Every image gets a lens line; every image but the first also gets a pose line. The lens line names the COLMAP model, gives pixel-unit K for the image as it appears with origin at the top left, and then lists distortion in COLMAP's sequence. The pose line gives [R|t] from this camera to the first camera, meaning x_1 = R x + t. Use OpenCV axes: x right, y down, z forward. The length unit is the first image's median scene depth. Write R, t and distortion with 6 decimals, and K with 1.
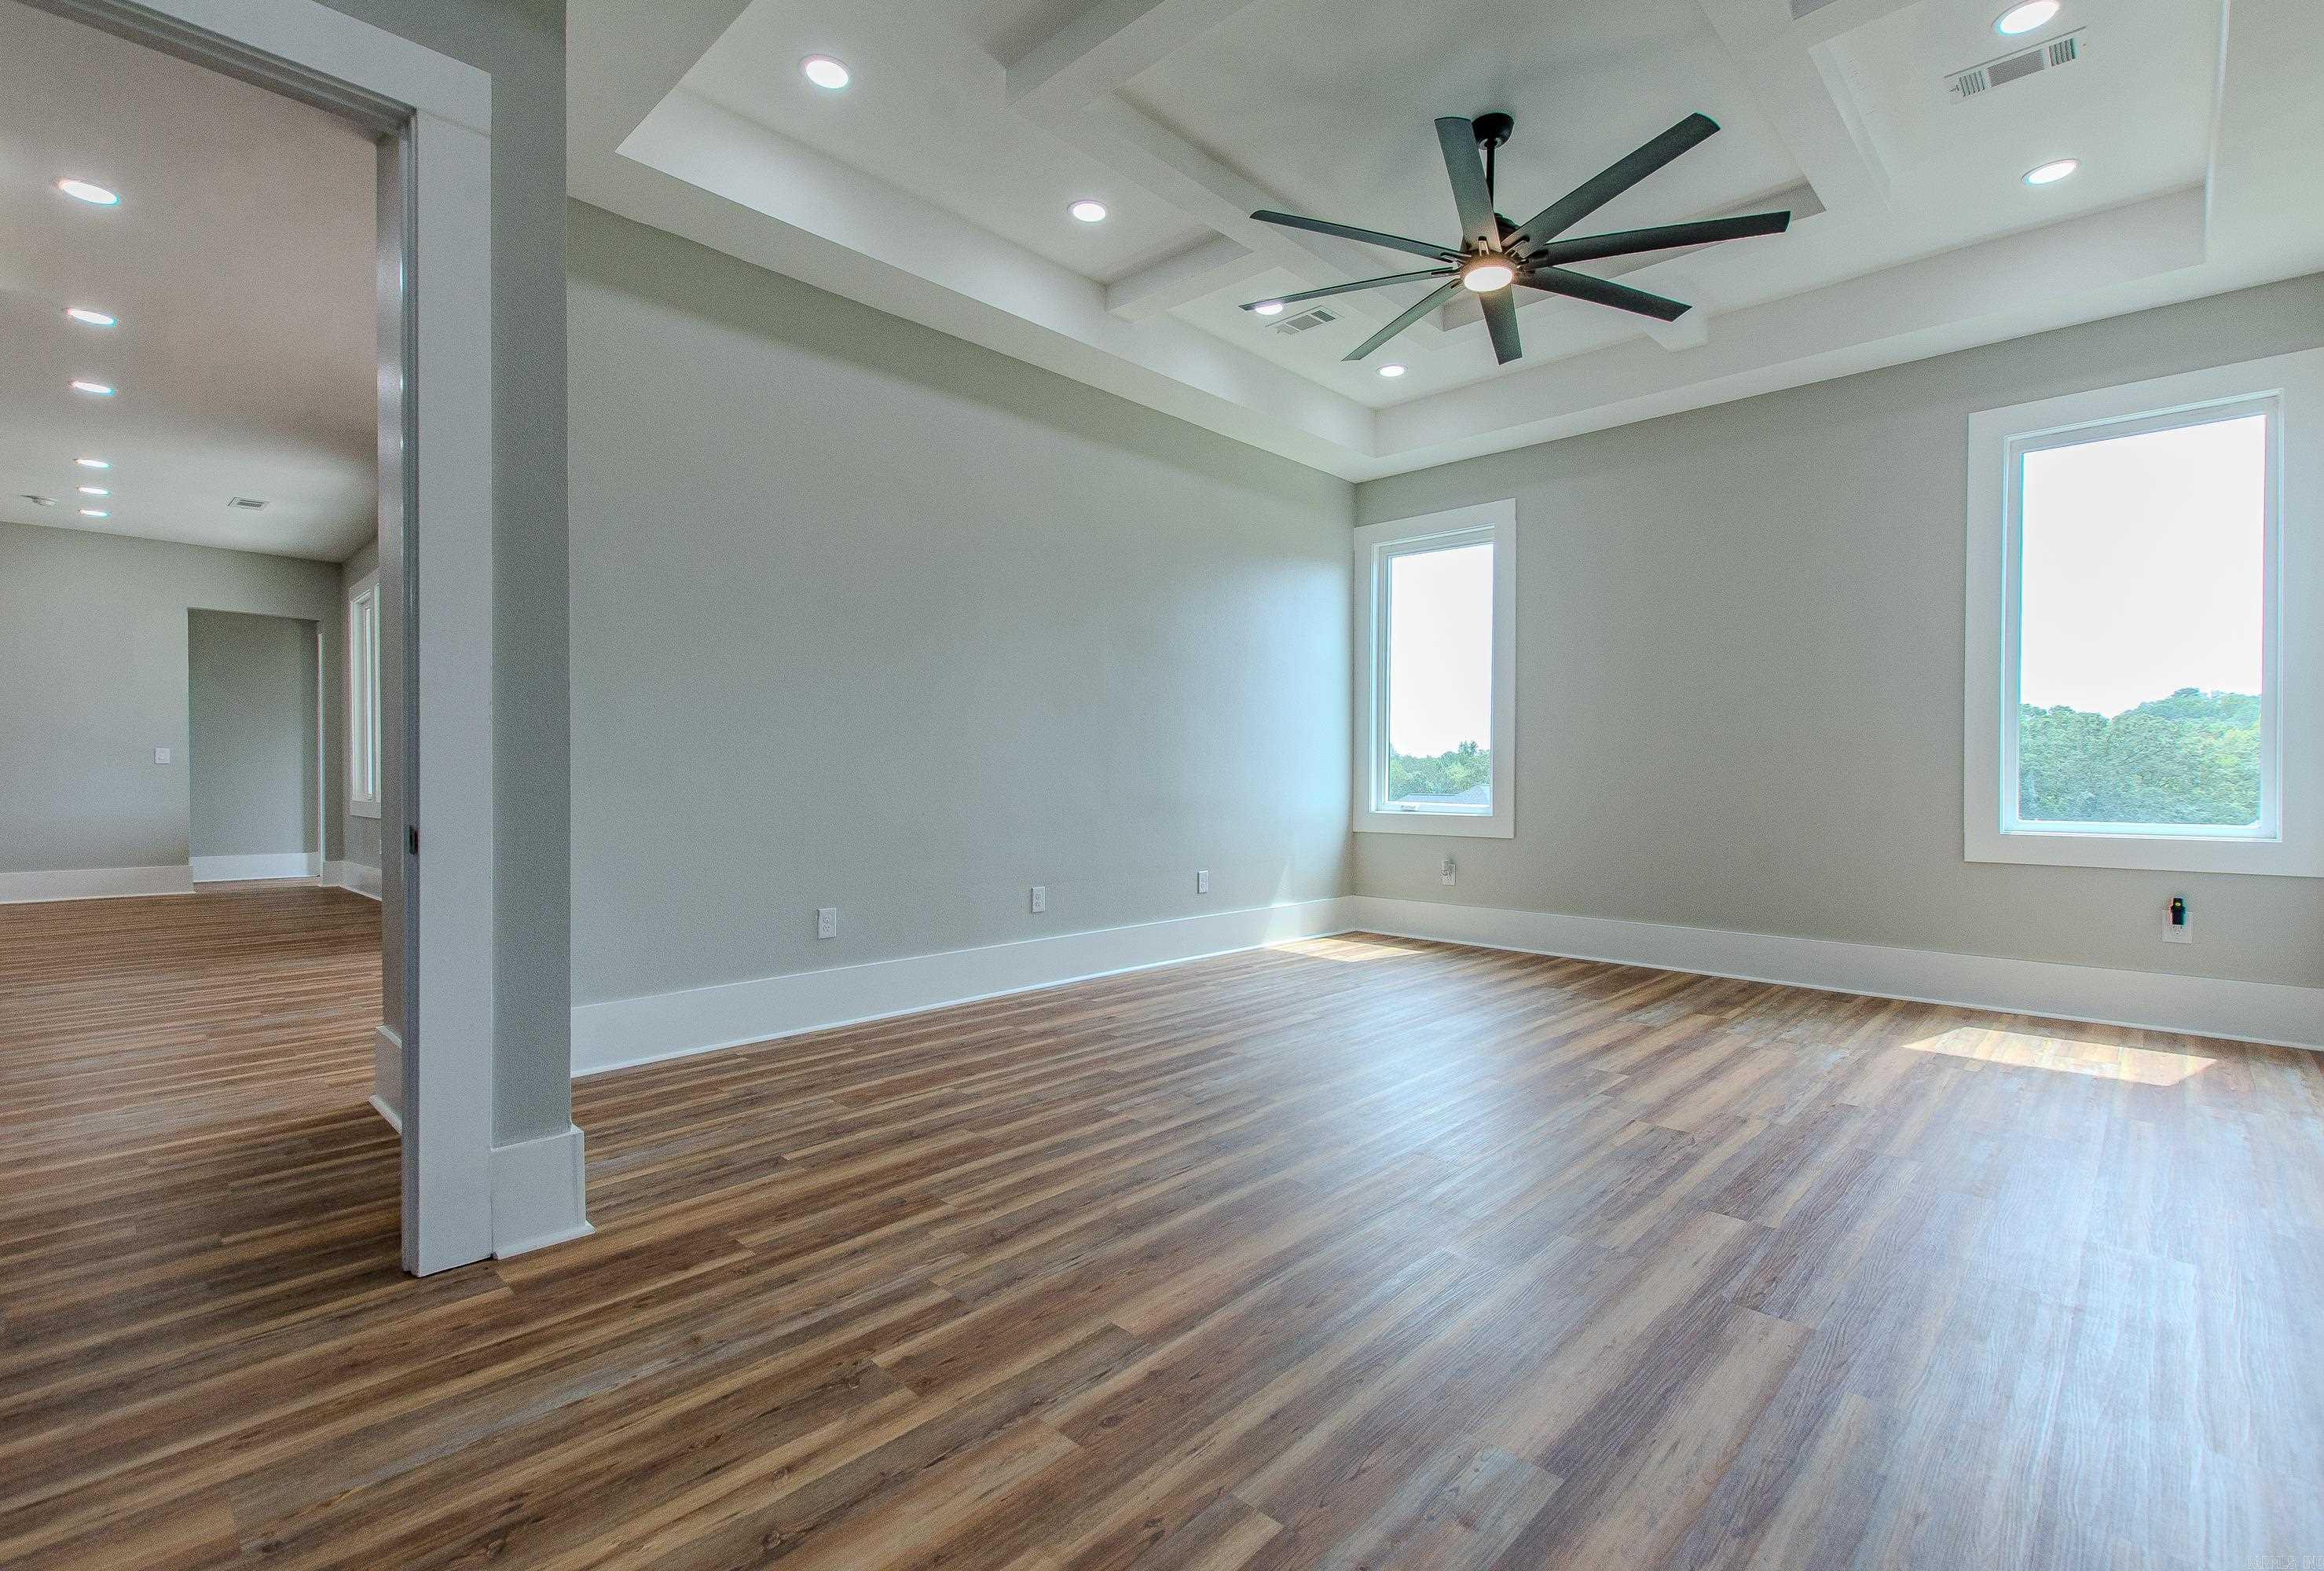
lens RADIAL K [[1045.0, 0, 1172.4], [0, 1045.0, 778.2], [0, 0, 1]] dist [0.003173, 0.000102]
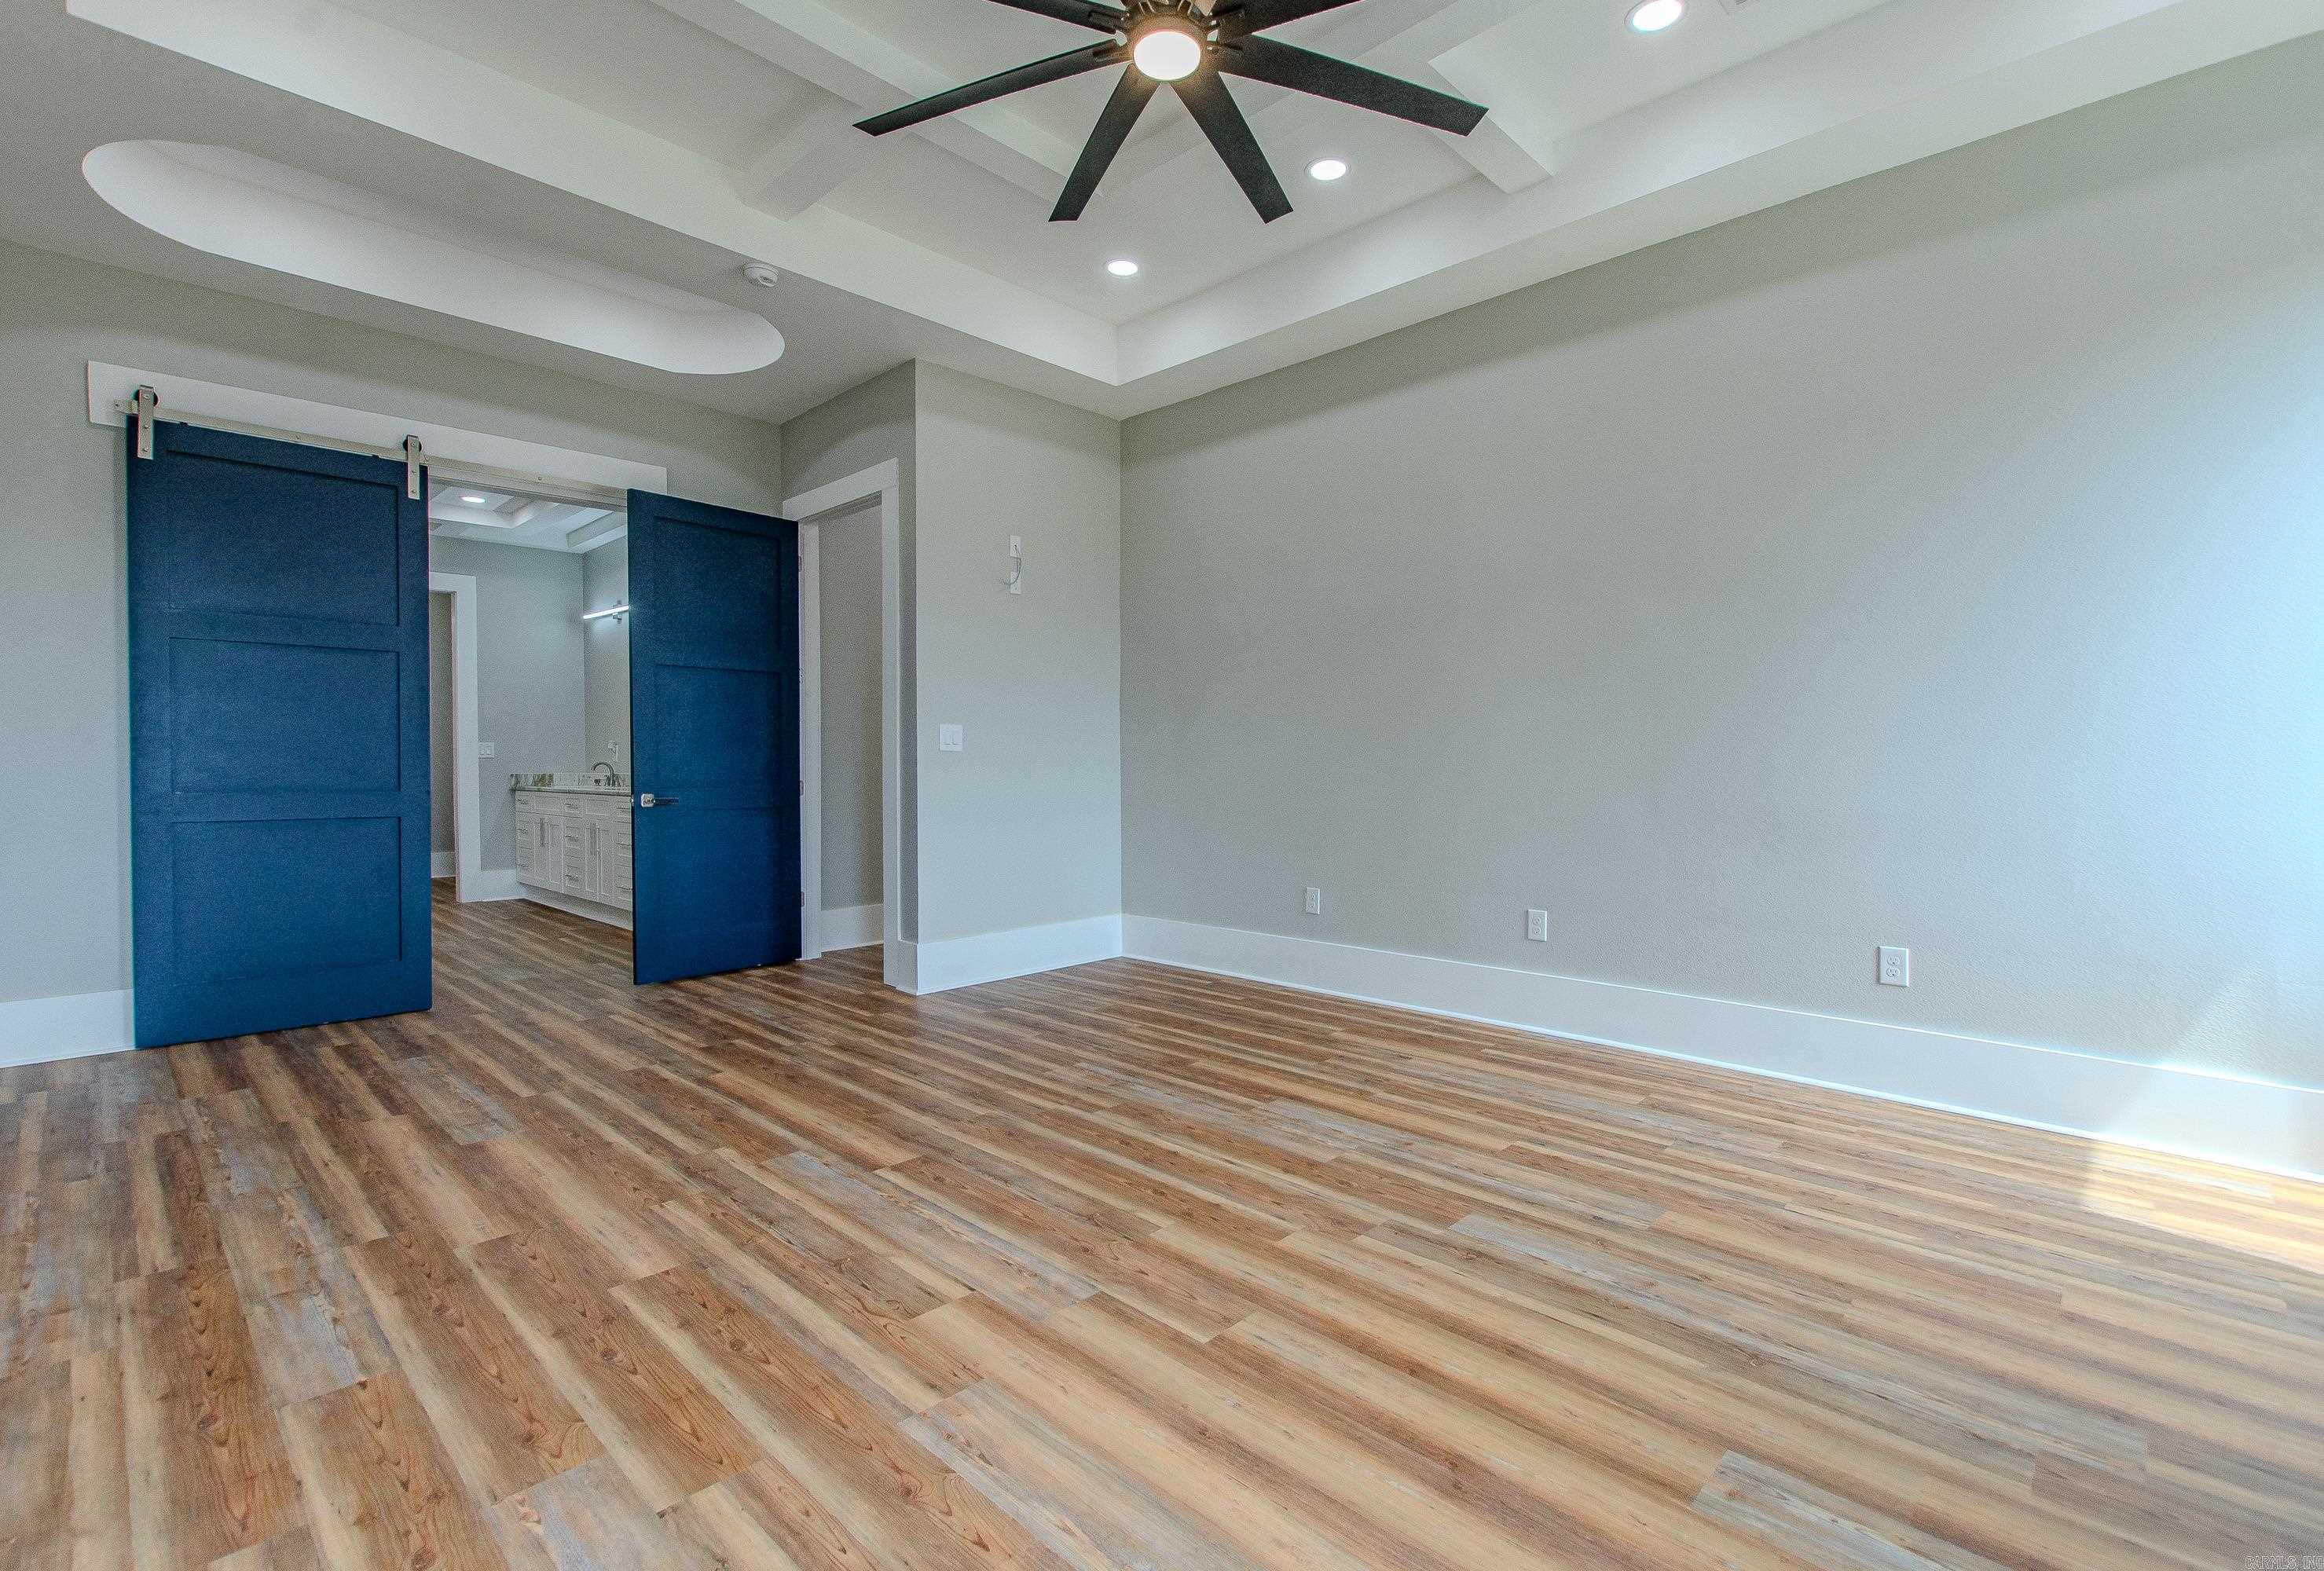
lens RADIAL K [[1045.0, 0, 1172.4], [0, 1045.0, 781.5], [0, 0, 1]] dist [0.003173, 0.000102]
pose [[-0.004561, 0.011652, -0.999922, 1.036394], [-0.008856, 0.999892, 0.011692, -0.007965], [0.999950, 0.008909, -0.004457, 1.053930]]
